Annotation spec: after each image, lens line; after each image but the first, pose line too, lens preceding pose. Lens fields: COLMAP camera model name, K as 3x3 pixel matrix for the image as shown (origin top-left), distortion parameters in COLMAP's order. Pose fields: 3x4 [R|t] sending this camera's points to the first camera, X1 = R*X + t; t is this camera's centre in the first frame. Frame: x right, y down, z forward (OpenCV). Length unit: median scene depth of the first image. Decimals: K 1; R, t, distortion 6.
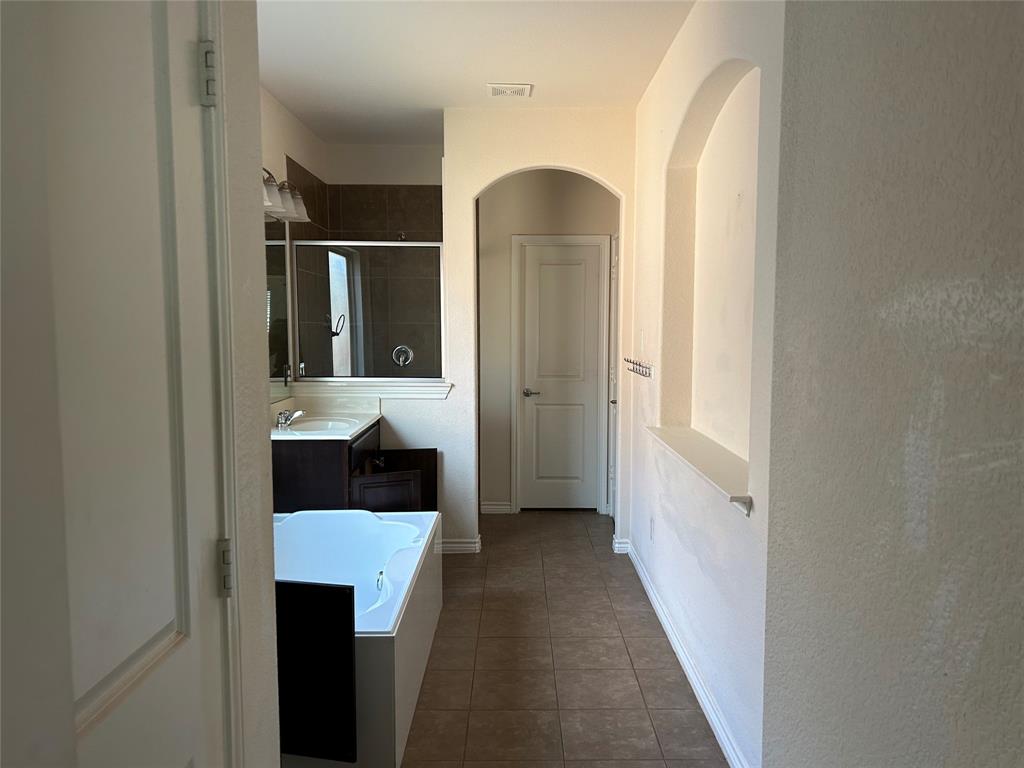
lens RADIAL K [[771.0, 0, 513.1], [0, 771.0, 385.9], [0, 0, 1]] dist [0.052848, -0.060155]
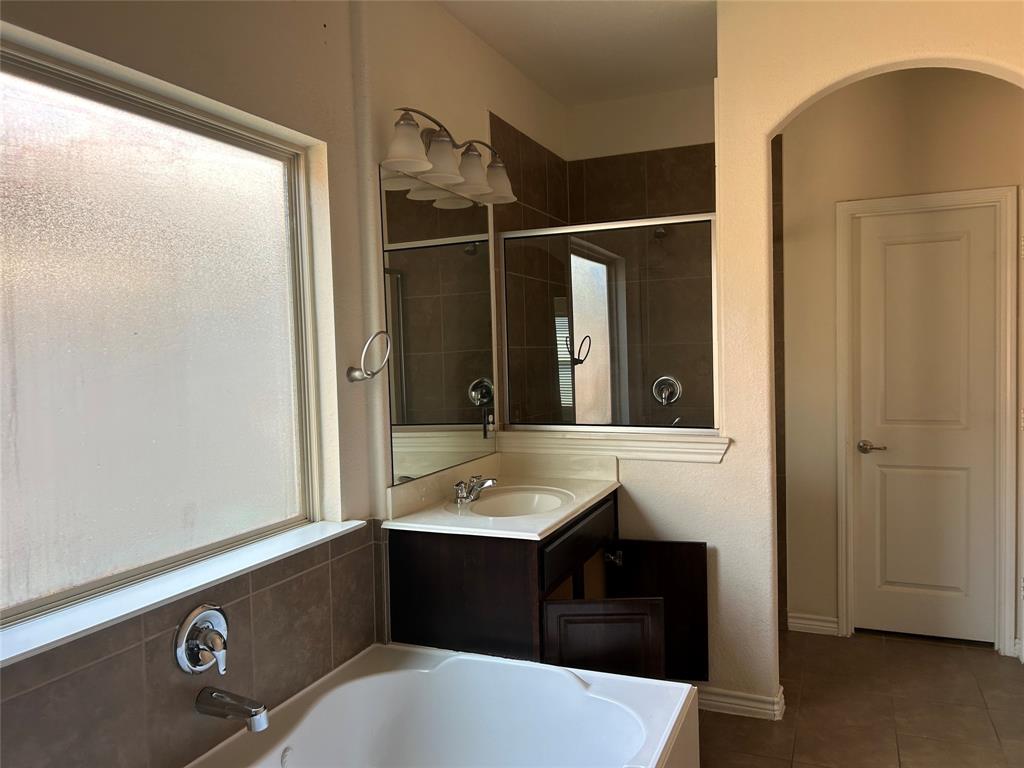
lens RADIAL K [[771.0, 0, 510.5], [0, 771.0, 388.4], [0, 0, 1]] dist [0.052848, -0.060155]
pose [[0.919585, -0.005700, -0.392851, 0.002534], [-0.004942, 0.999648, -0.026071, -0.025871], [0.392861, 0.025916, 0.919233, 0.357096]]
